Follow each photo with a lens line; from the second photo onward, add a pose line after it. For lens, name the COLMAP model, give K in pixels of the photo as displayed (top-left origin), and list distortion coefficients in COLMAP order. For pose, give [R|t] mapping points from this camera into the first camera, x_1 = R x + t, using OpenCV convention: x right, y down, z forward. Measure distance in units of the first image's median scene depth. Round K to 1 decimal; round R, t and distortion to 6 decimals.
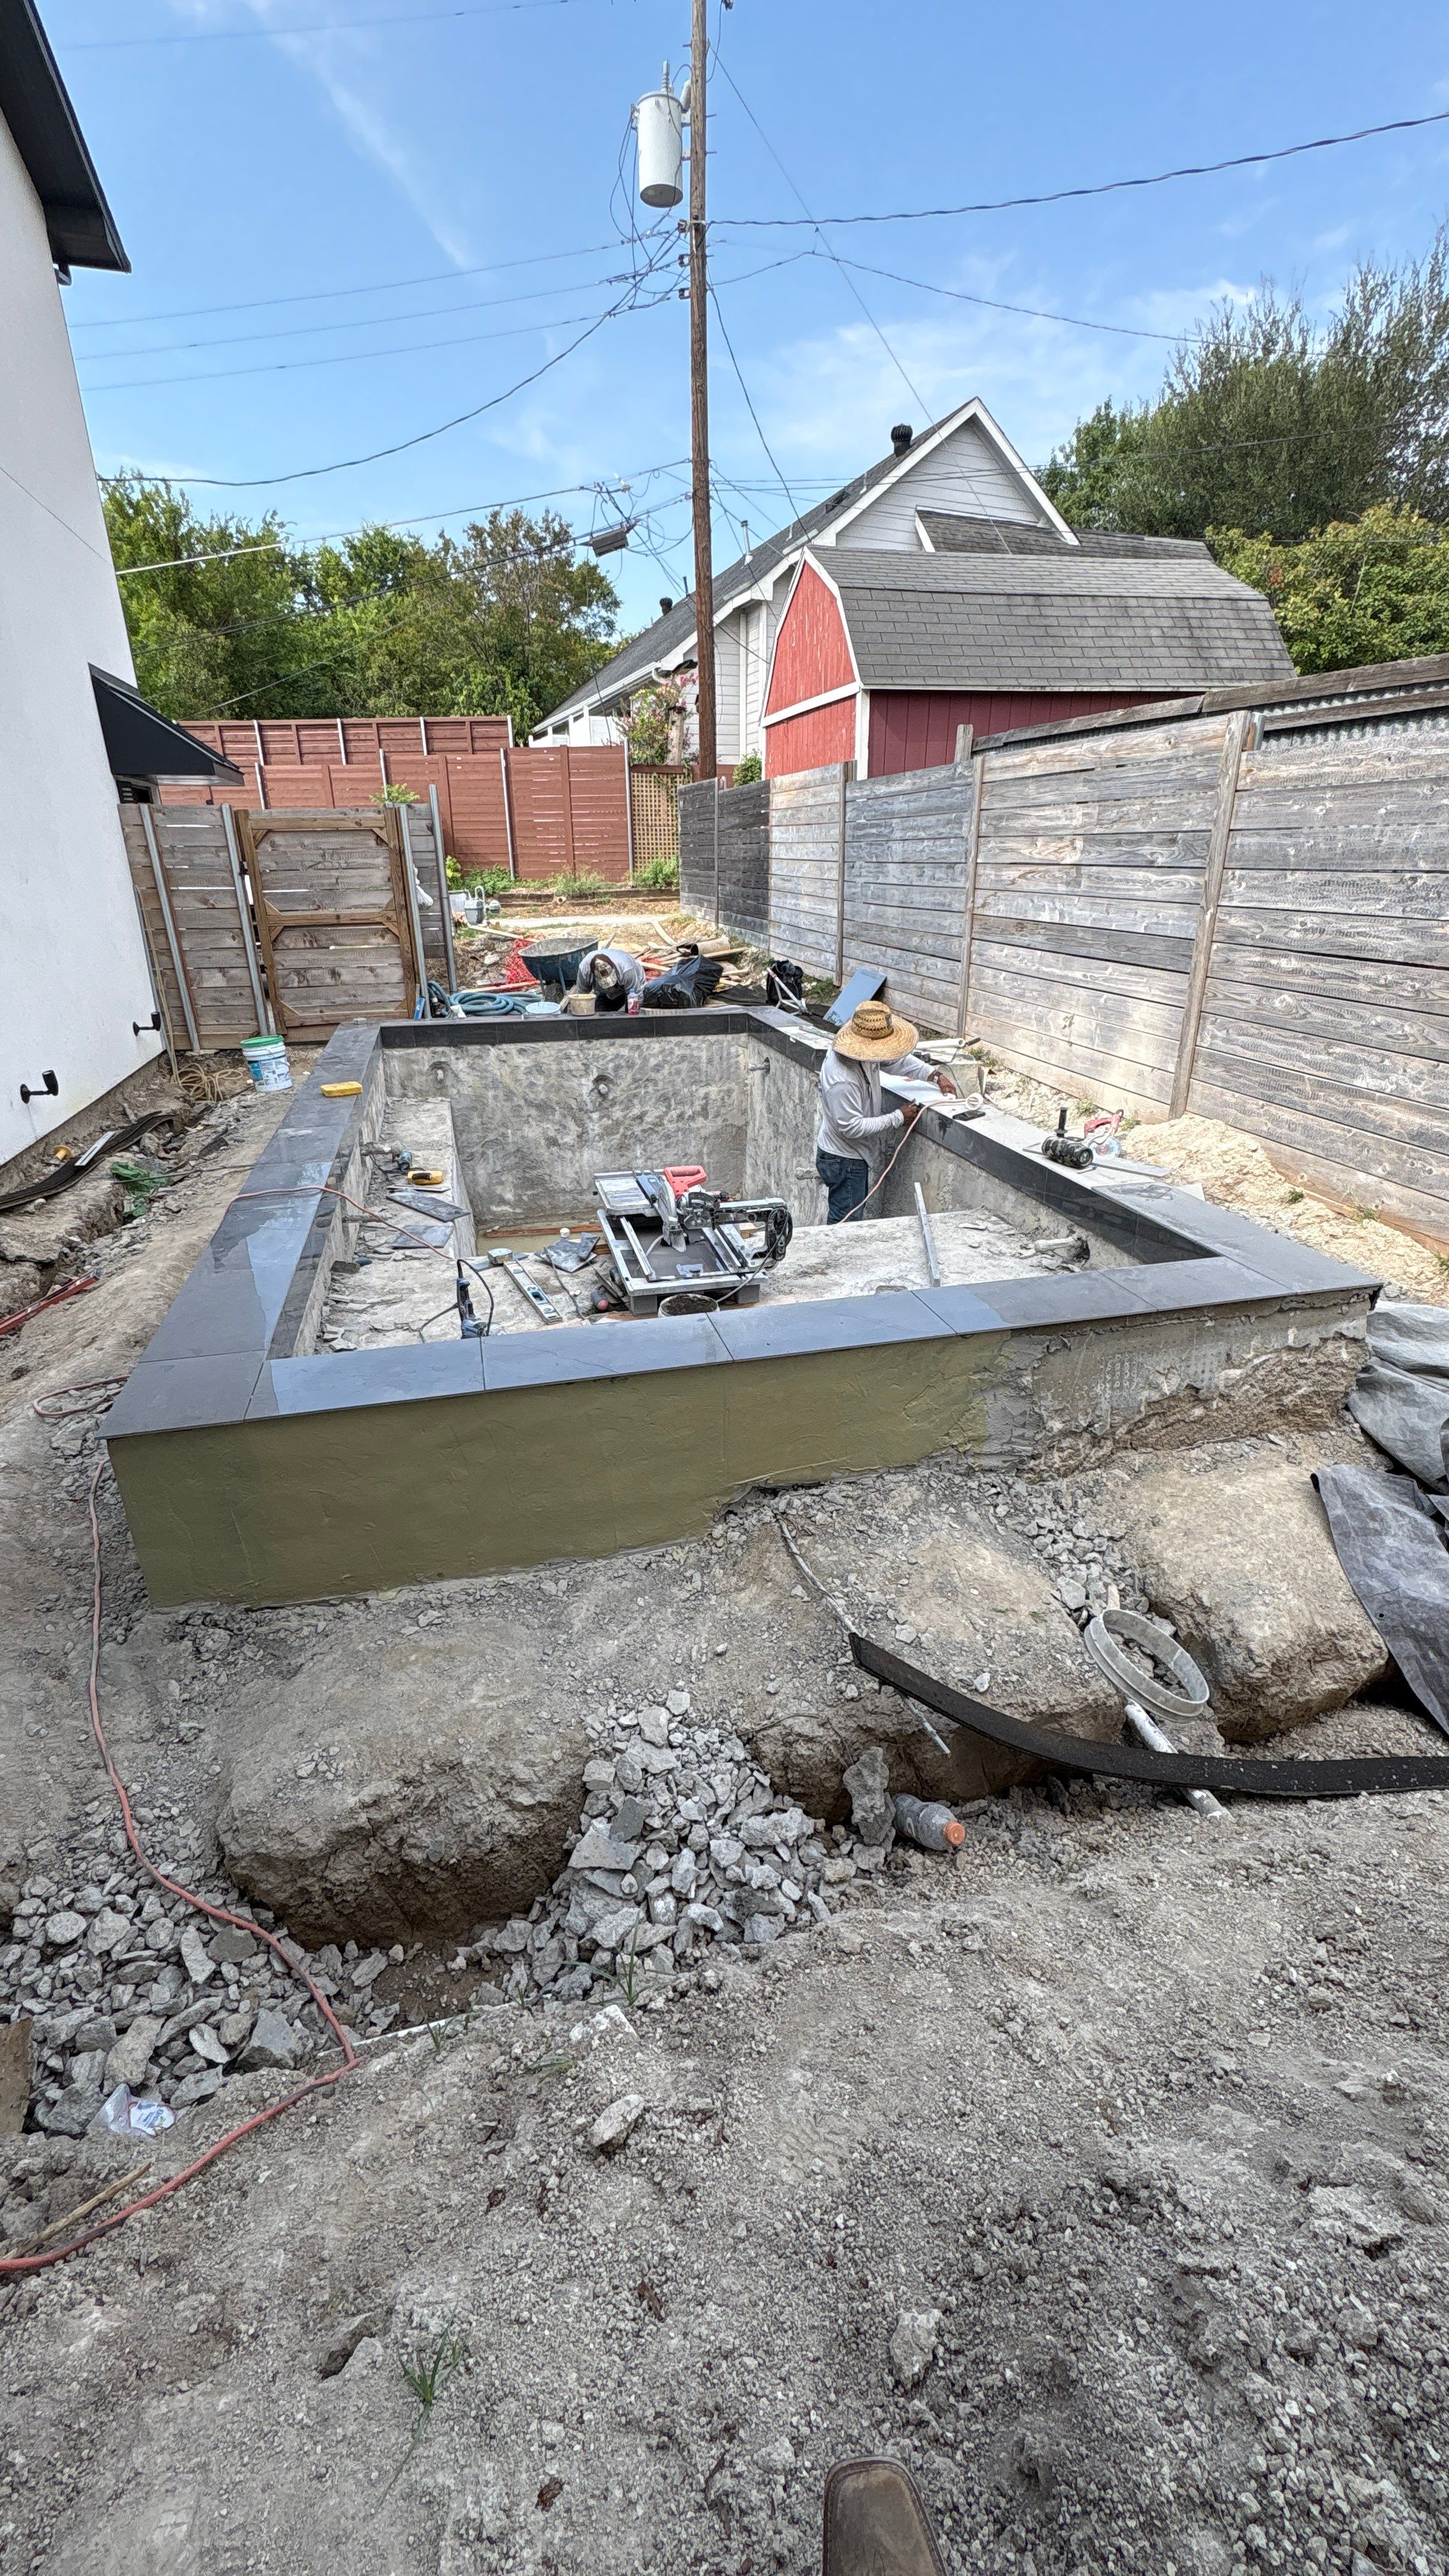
lens RADIAL K [[1024.6, 0, 724.5], [0, 1024.6, 1288.0], [0, 0, 1]] dist [0.000474, -0.000511]
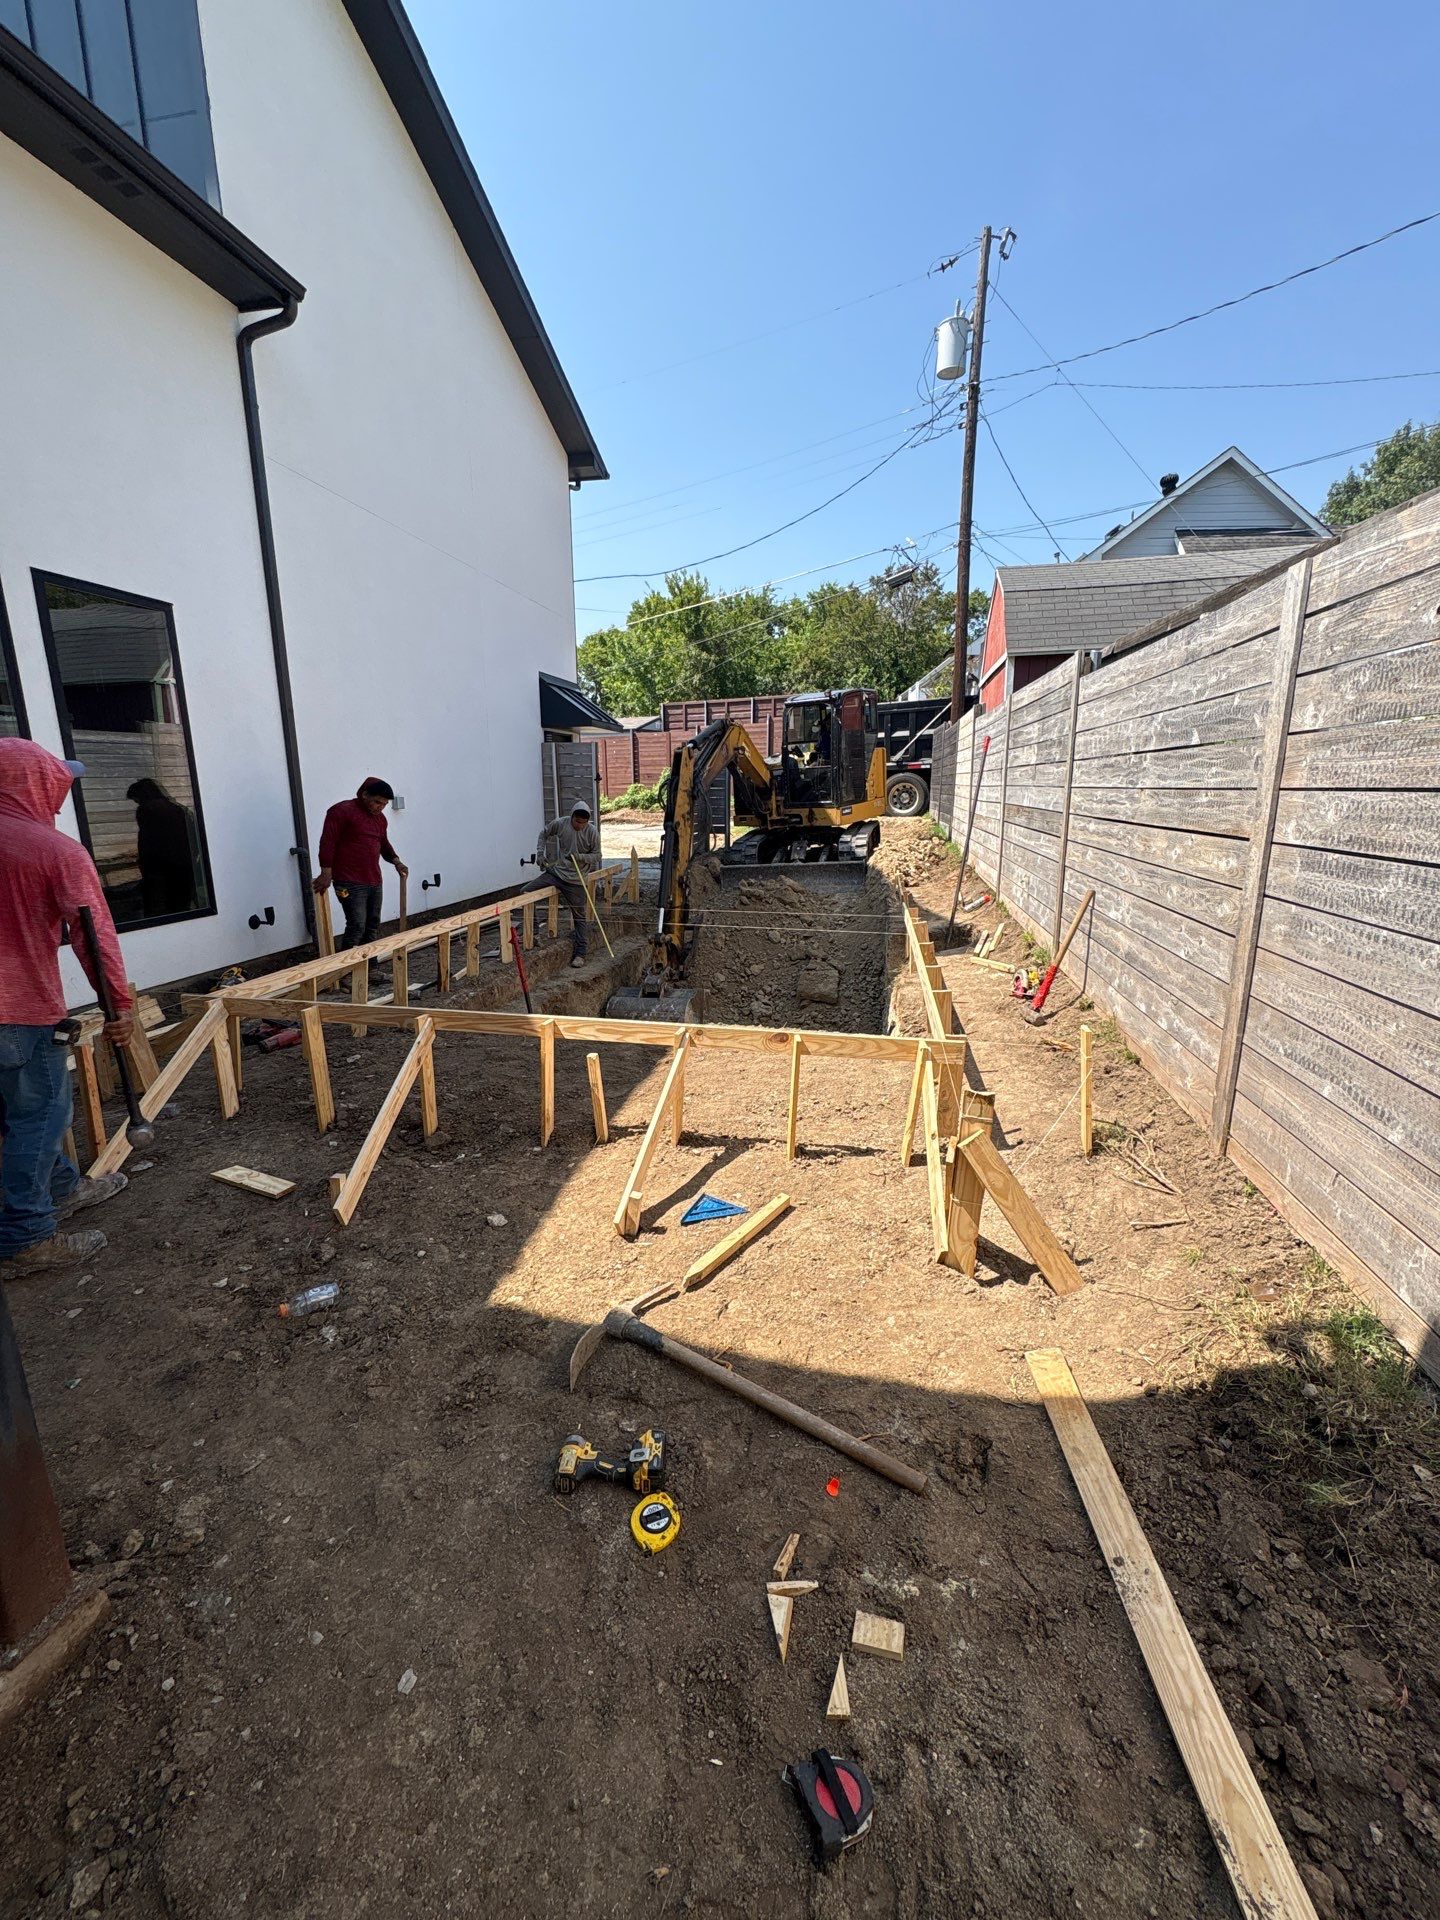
lens RADIAL K [[762.0, 0, 720.0], [0, 762.0, 960.0], [0, 0, 1]] dist [0.001633, 0.000300]
pose [[0.904670, 0.097925, -0.414709, 0.284352], [-0.168472, 0.976136, -0.137021, 0.031551], [0.391395, 0.193826, 0.899579, -0.009985]]
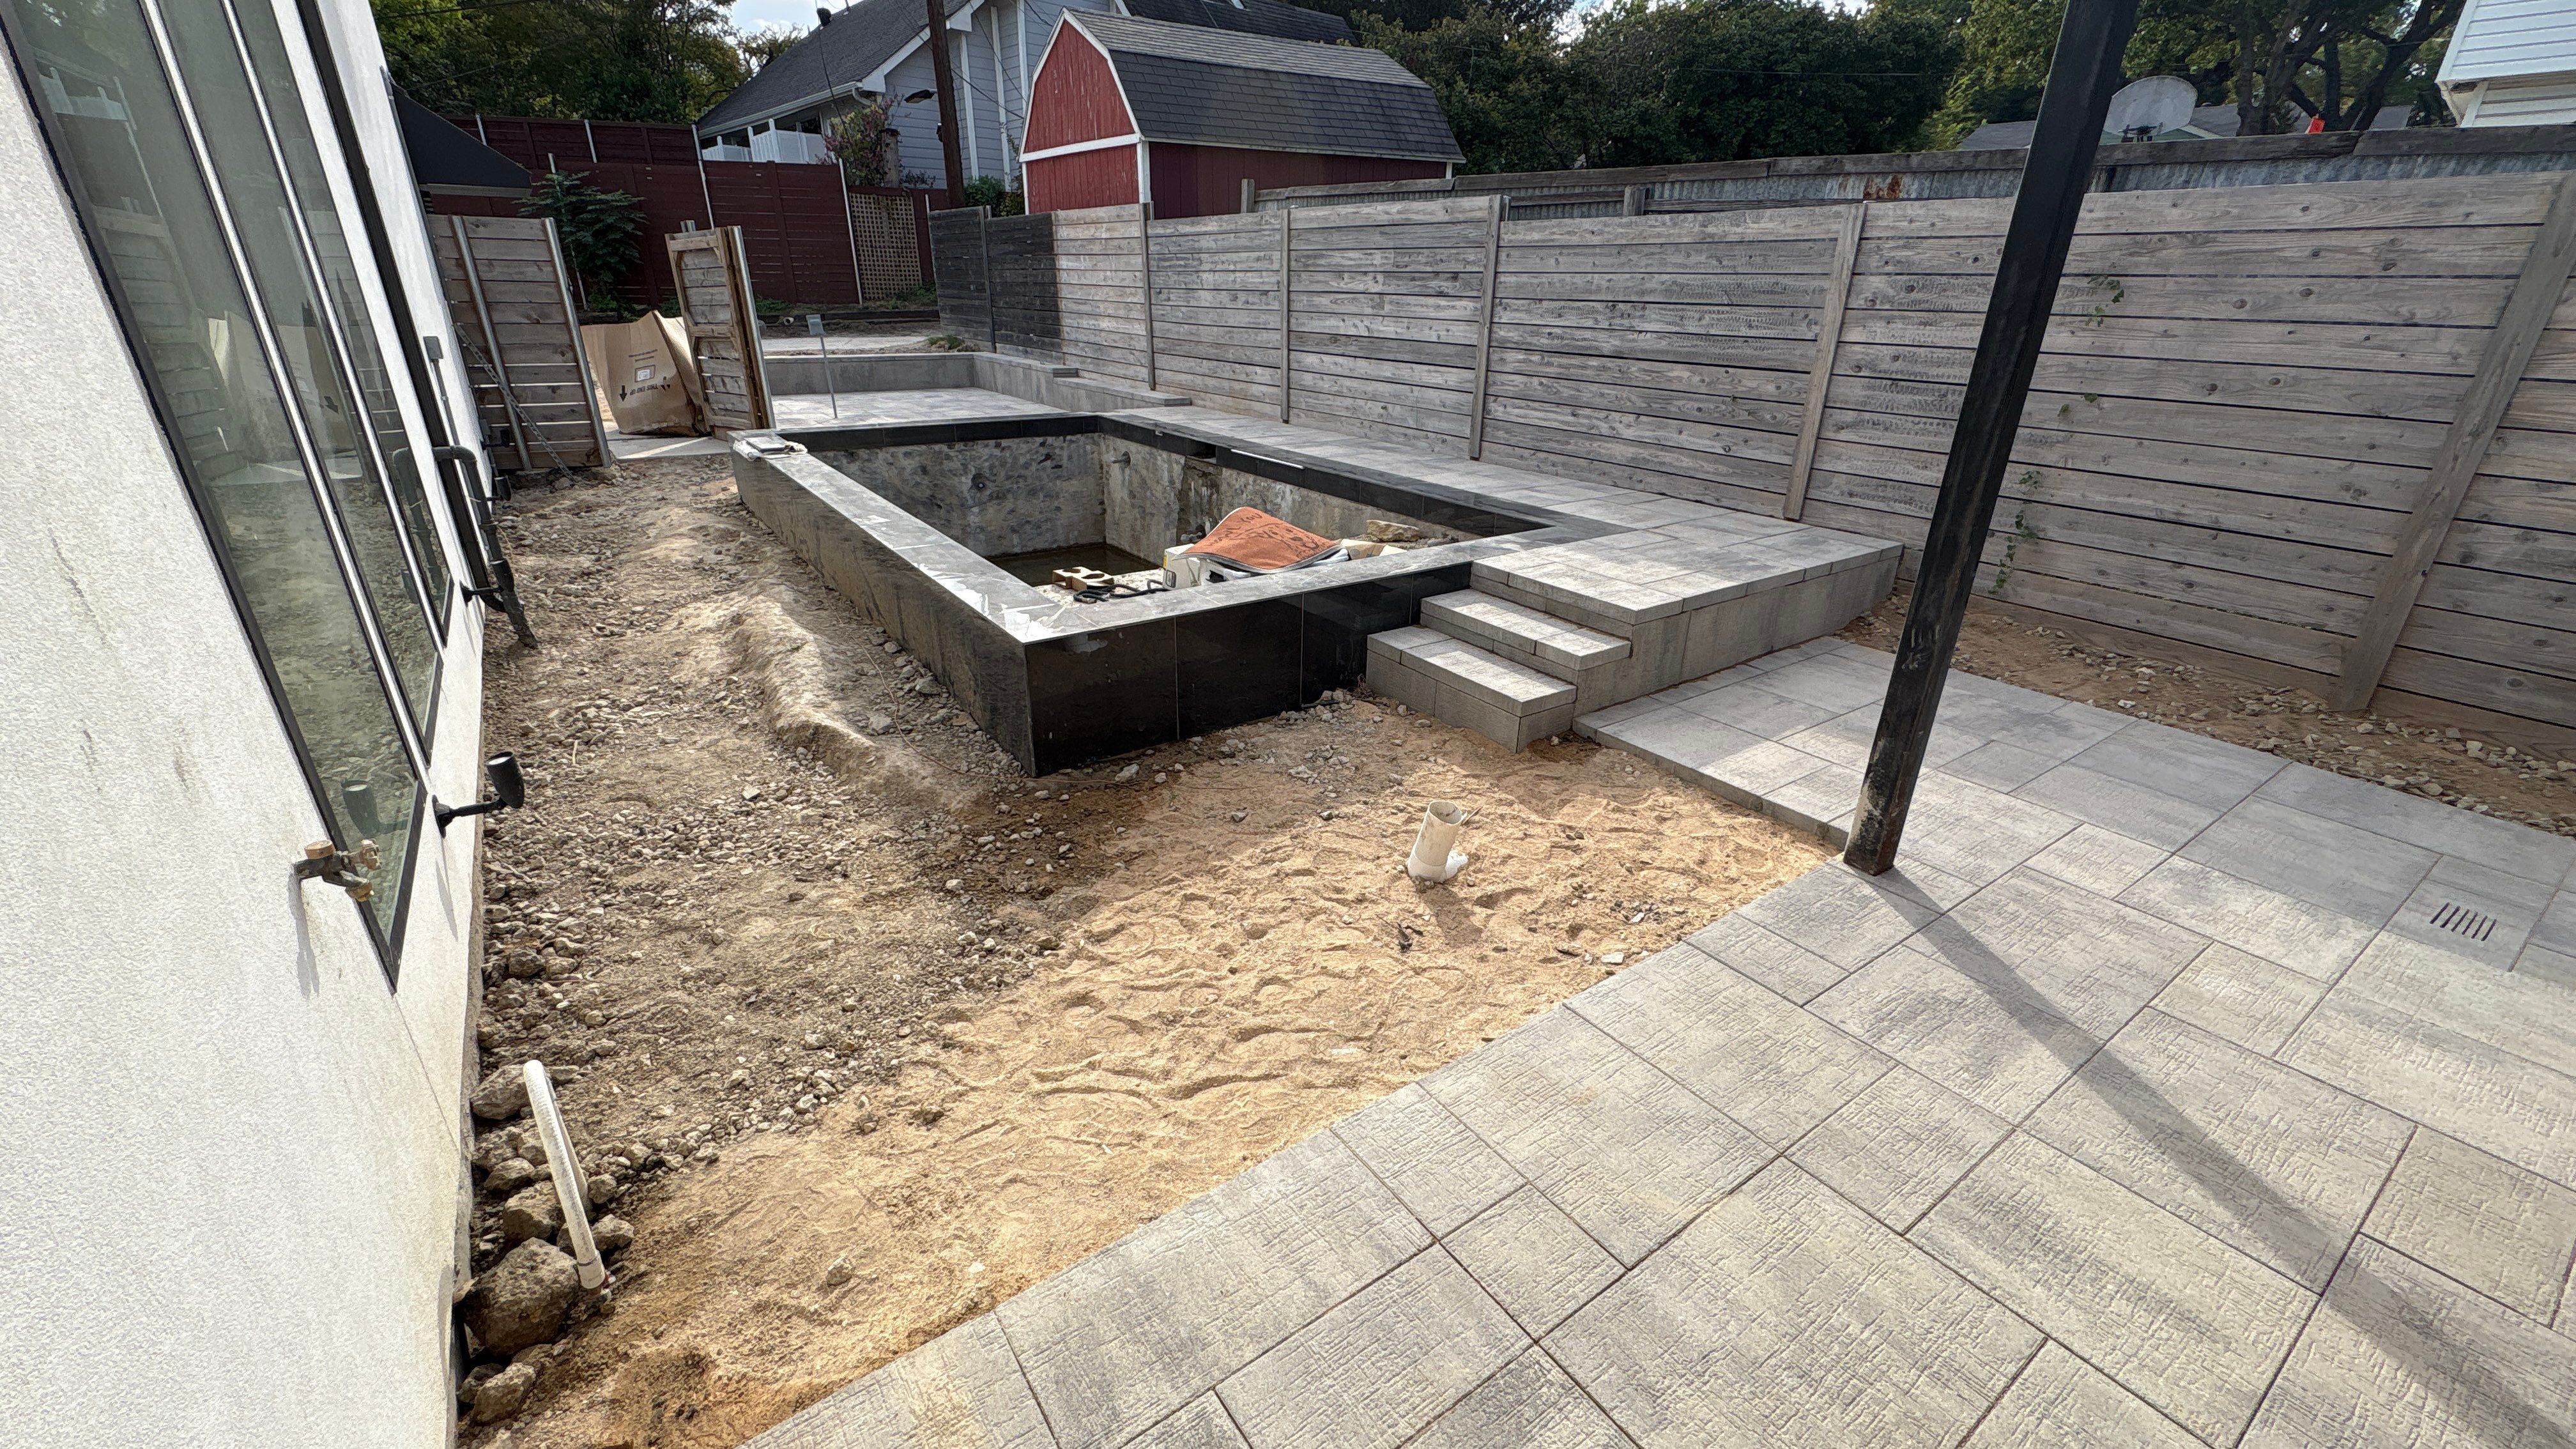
lens RADIAL K [[1024.6, 0, 1288.0], [0, 1024.6, 724.5], [0, 0, 1]] dist [0.000474, -0.000511]
pose [[0.934050, -0.123683, 0.335043, -0.211849], [0.121073, 0.992227, 0.028753, 0.075122], [-0.335995, 0.013708, 0.941764, -0.174126]]
